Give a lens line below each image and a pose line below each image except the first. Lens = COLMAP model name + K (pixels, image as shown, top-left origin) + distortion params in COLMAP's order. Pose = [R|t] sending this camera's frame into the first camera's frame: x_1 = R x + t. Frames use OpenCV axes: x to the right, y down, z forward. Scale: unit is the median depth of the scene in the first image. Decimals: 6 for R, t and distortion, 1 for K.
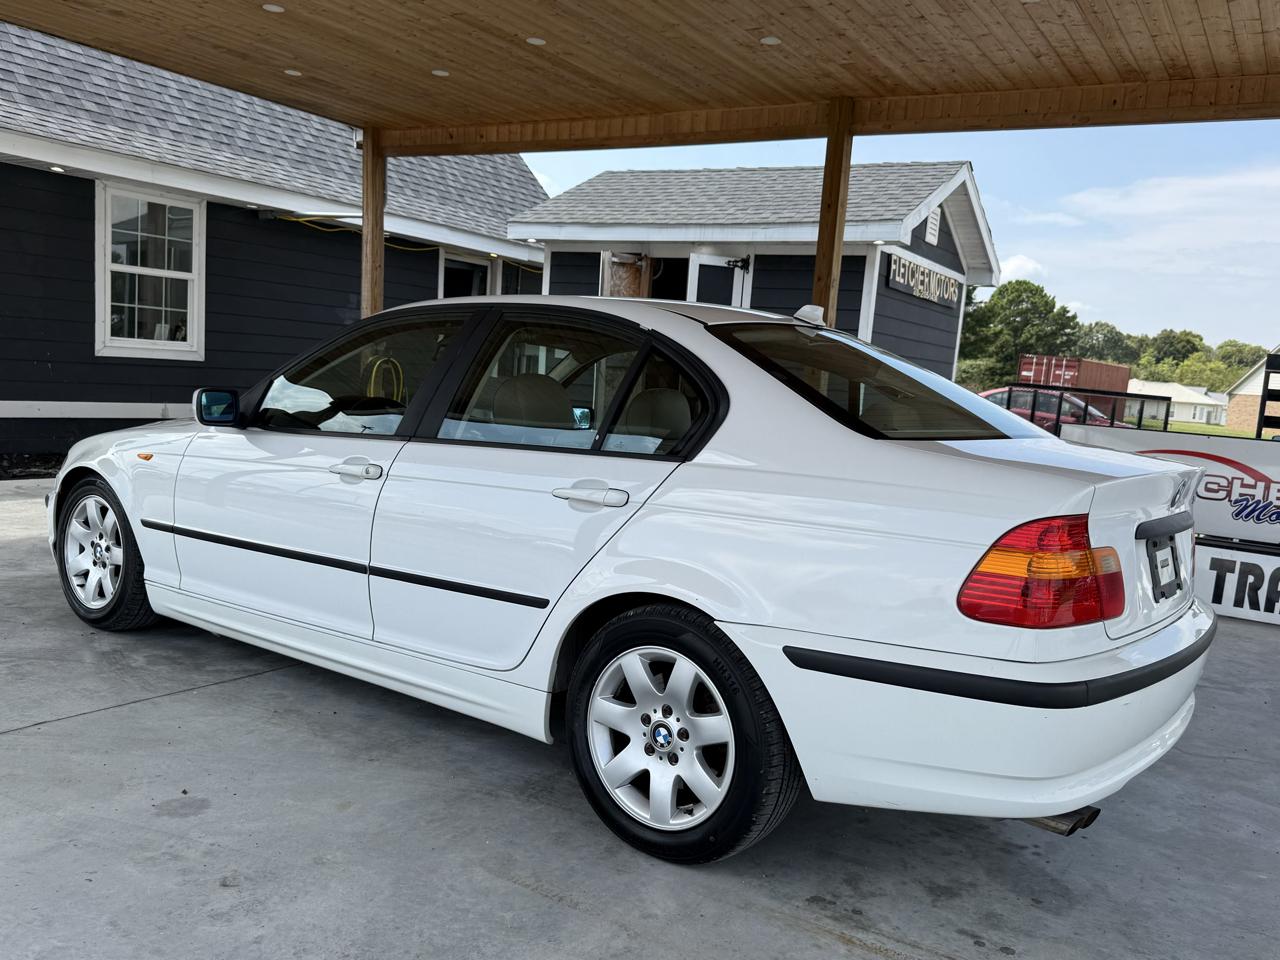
lens RADIAL K [[1064.4, 0, 643.0], [0, 1064.4, 514.2], [0, 0, 1]] dist [0.107406, -0.183674]
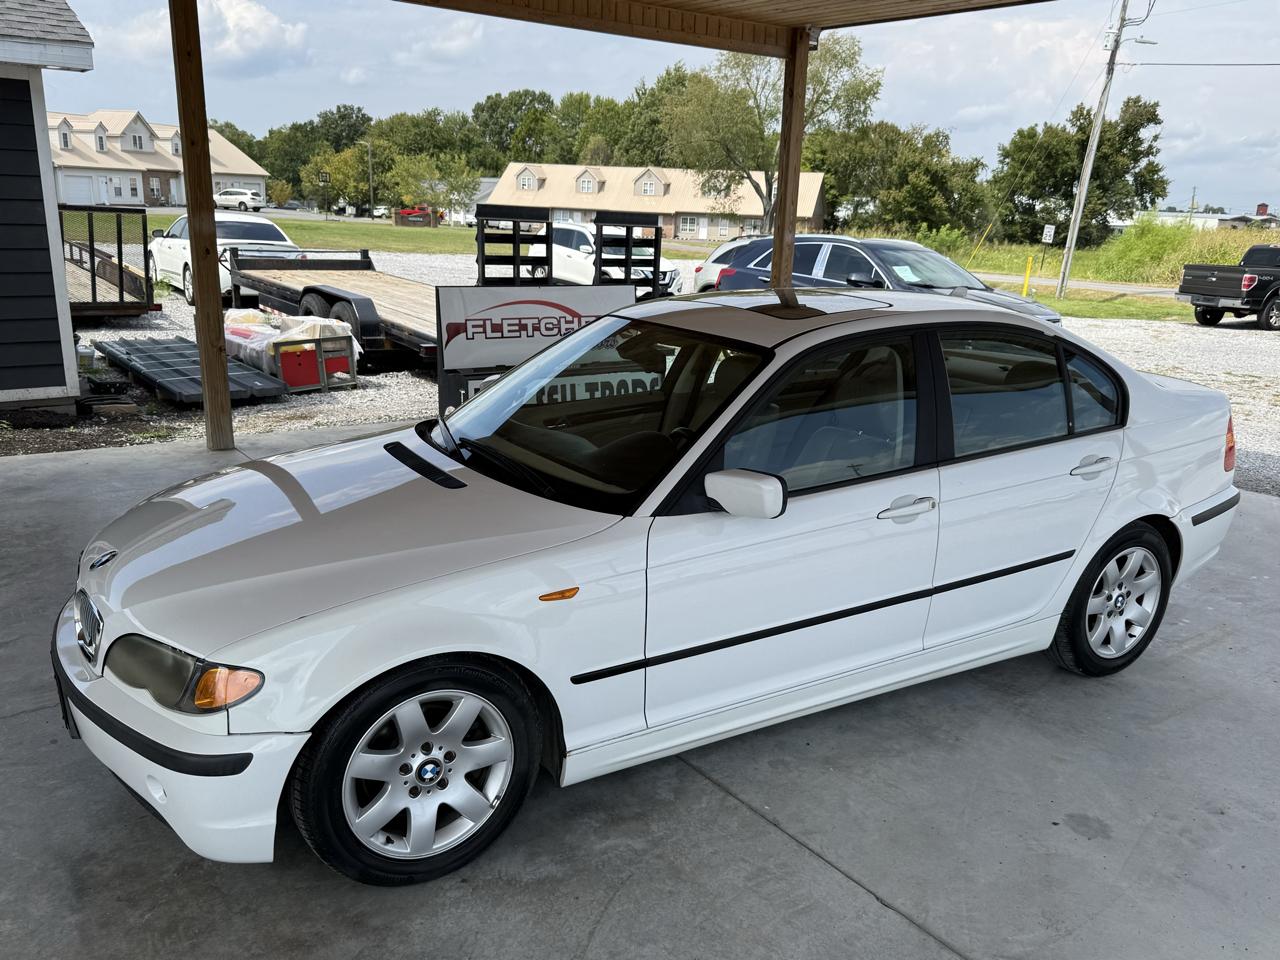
lens RADIAL K [[1029.2, 0, 637.3], [0, 1029.2, 507.9], [0, 0, 1]] dist [0.134485, -0.242420]
pose [[0.374294, -0.319000, 0.870714, -0.945066], [0.114122, 0.947676, 0.298138, -0.282772], [-0.920261, -0.012224, 0.391114, 0.646792]]
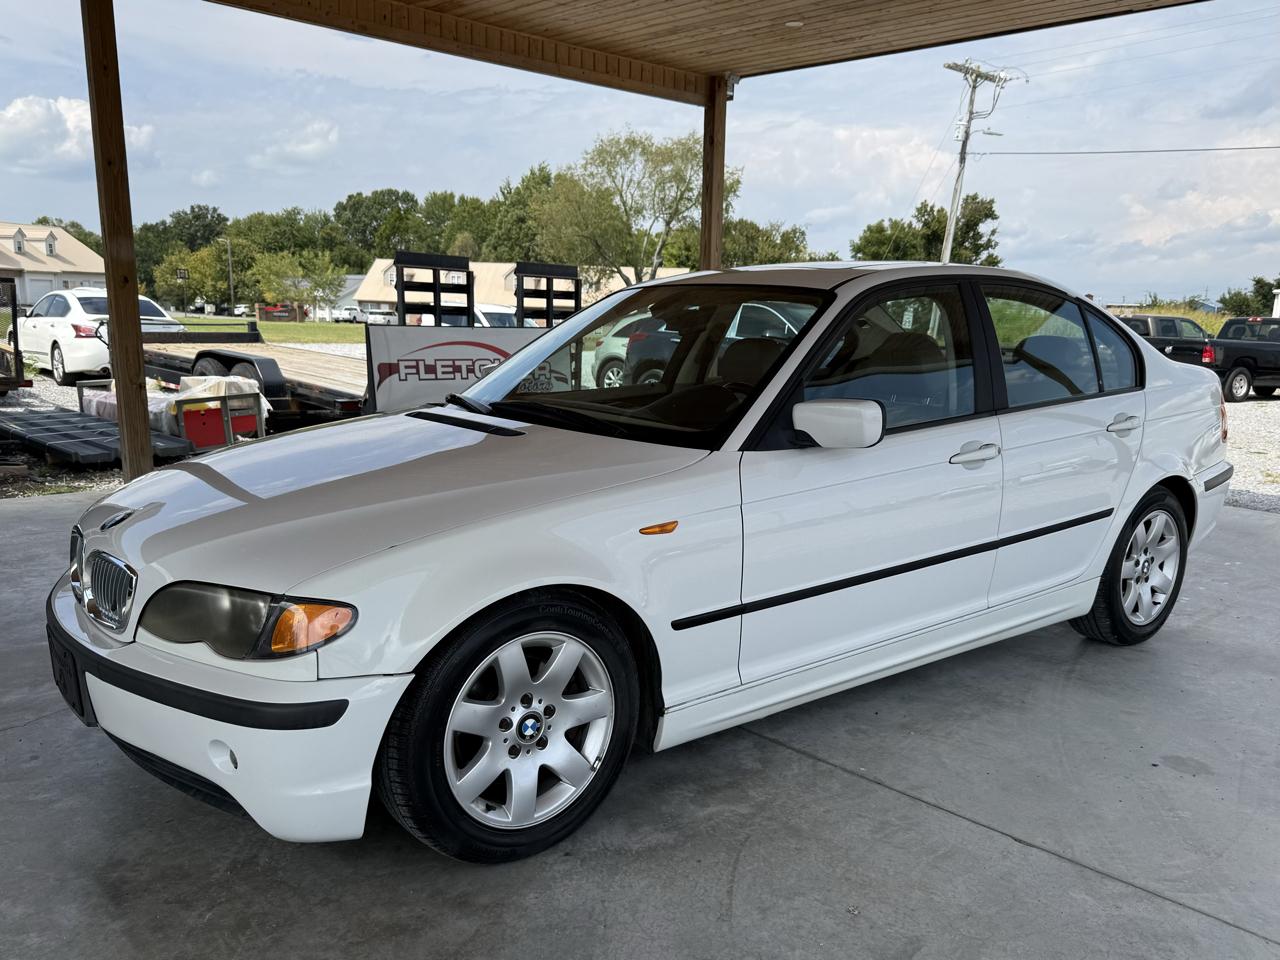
lens RADIAL K [[1029.9, 0, 640.9], [0, 1029.9, 544.3], [0, 0, 1]] dist [0.116853, -0.194375]
pose [[0.251818, -0.282869, 0.925512, -0.964395], [0.122389, 0.957960, 0.259486, -0.190645], [-0.960005, 0.047929, 0.275852, 0.789366]]
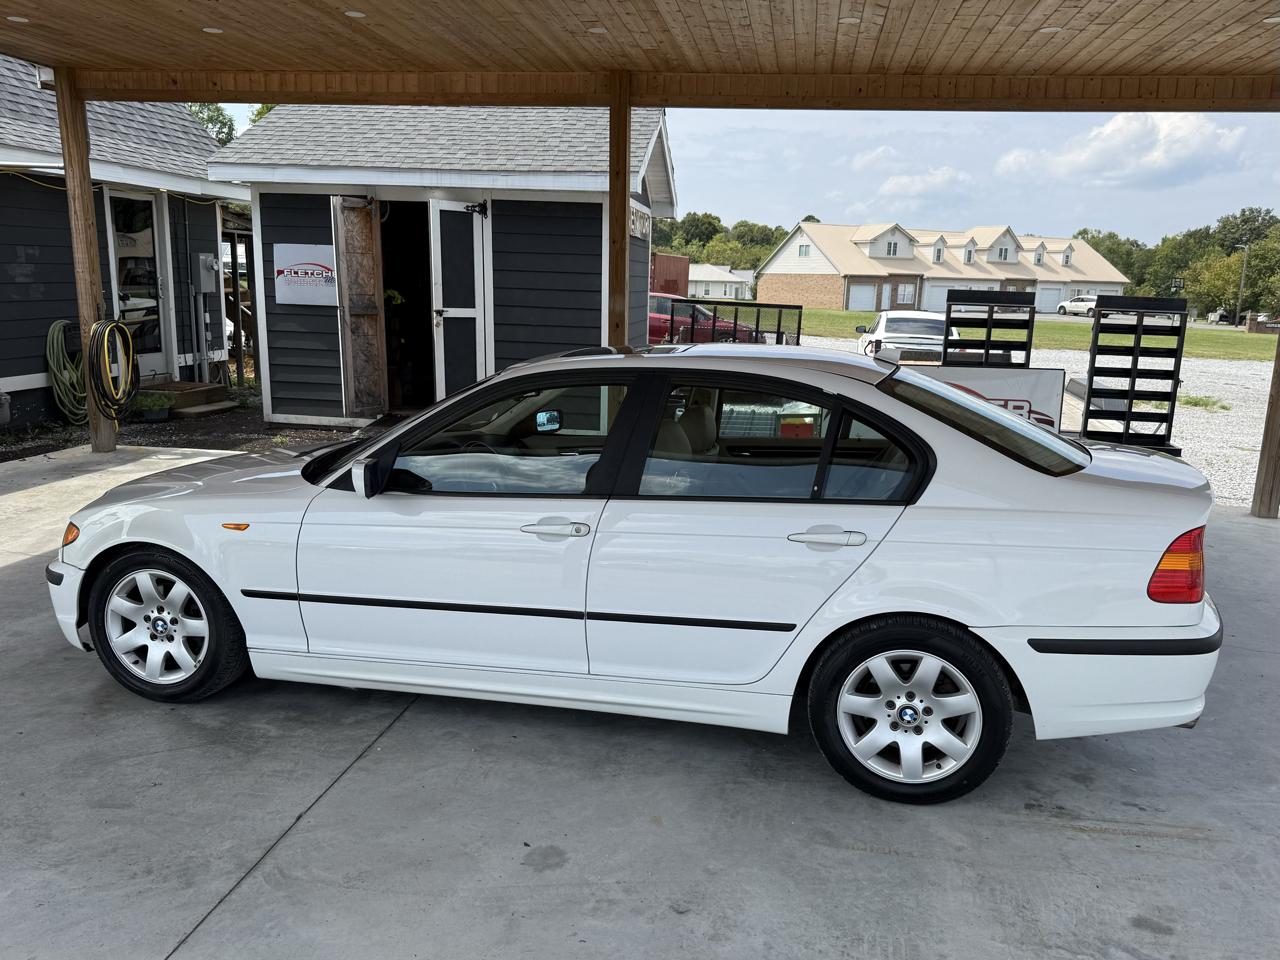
lens RADIAL K [[1033.2, 0, 652.0], [0, 1033.2, 517.7], [0, 0, 1]] dist [0.096057, -0.164185]
pose [[0.914914, -0.136817, 0.379755, -0.444068], [0.093807, 0.987115, 0.129632, -0.139210], [-0.392597, -0.082978, 0.915960, -0.015741]]
